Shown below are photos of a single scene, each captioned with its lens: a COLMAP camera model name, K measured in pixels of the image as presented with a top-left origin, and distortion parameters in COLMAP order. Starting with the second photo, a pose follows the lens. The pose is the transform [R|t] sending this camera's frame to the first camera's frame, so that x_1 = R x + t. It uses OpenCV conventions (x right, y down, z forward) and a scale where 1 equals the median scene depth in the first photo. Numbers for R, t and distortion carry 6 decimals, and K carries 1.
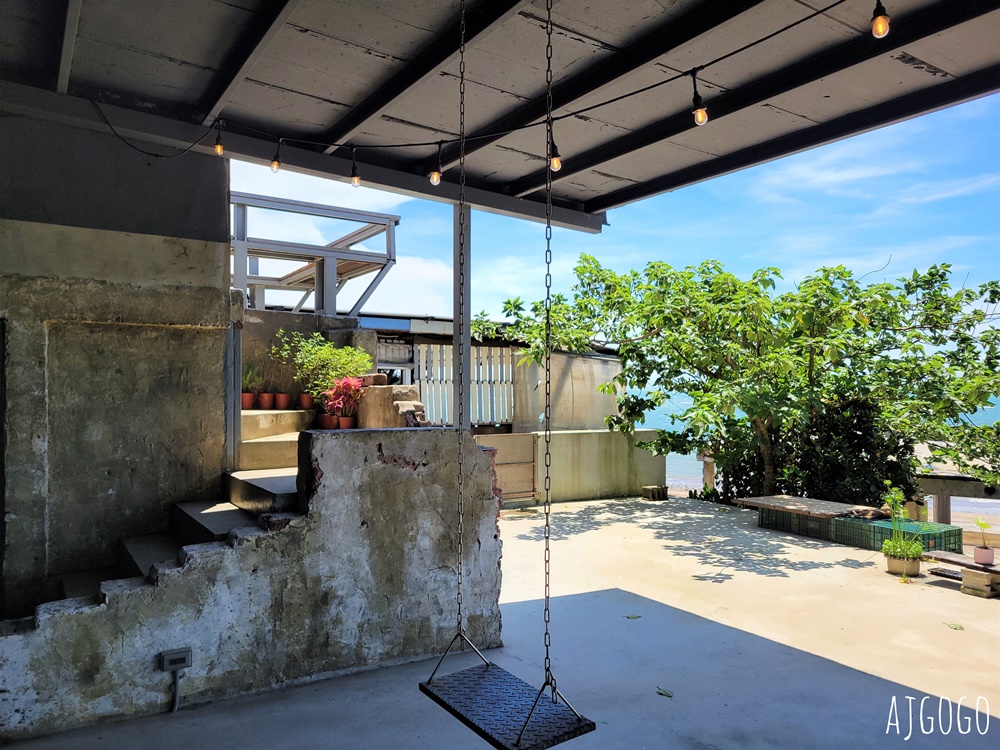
lens RADIAL K [[753.6, 0, 494.5], [0, 753.6, 378.0], [0, 0, 1]] dist [0.042156, -0.053928]
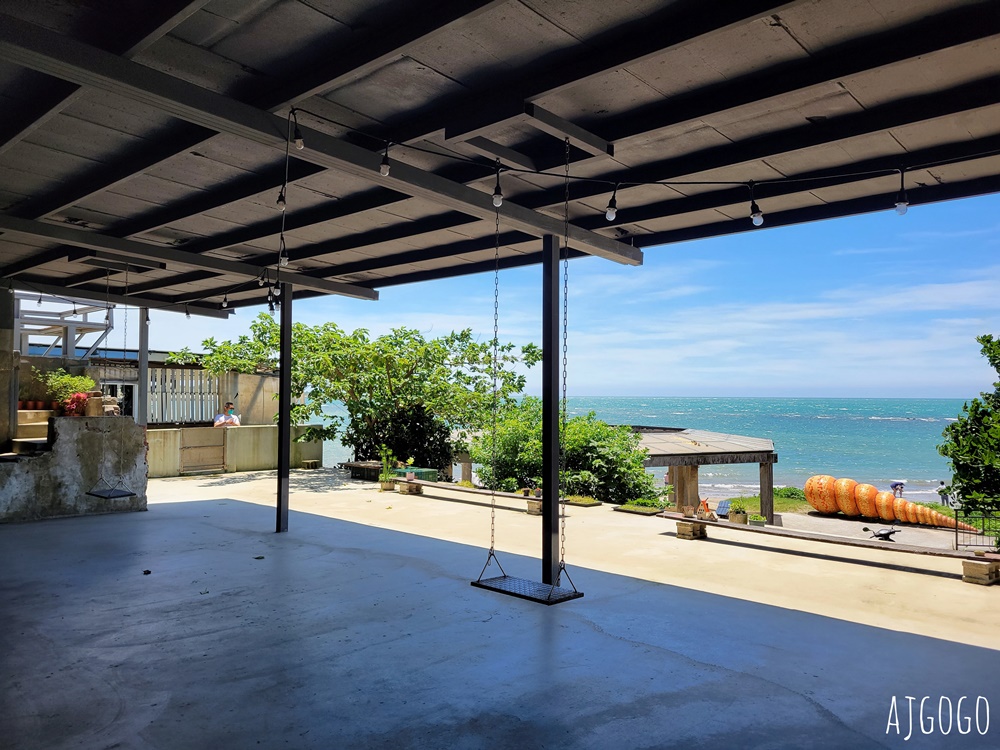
lens RADIAL K [[753.6, 0, 508.8], [0, 753.6, 375.0], [0, 0, 1]] dist [0.042156, -0.053928]
pose [[0.960831, 0.009689, 0.276964, 0.381200], [-0.005716, 0.999869, -0.015150, -0.027598], [-0.277074, 0.012974, 0.960761, -1.379140]]
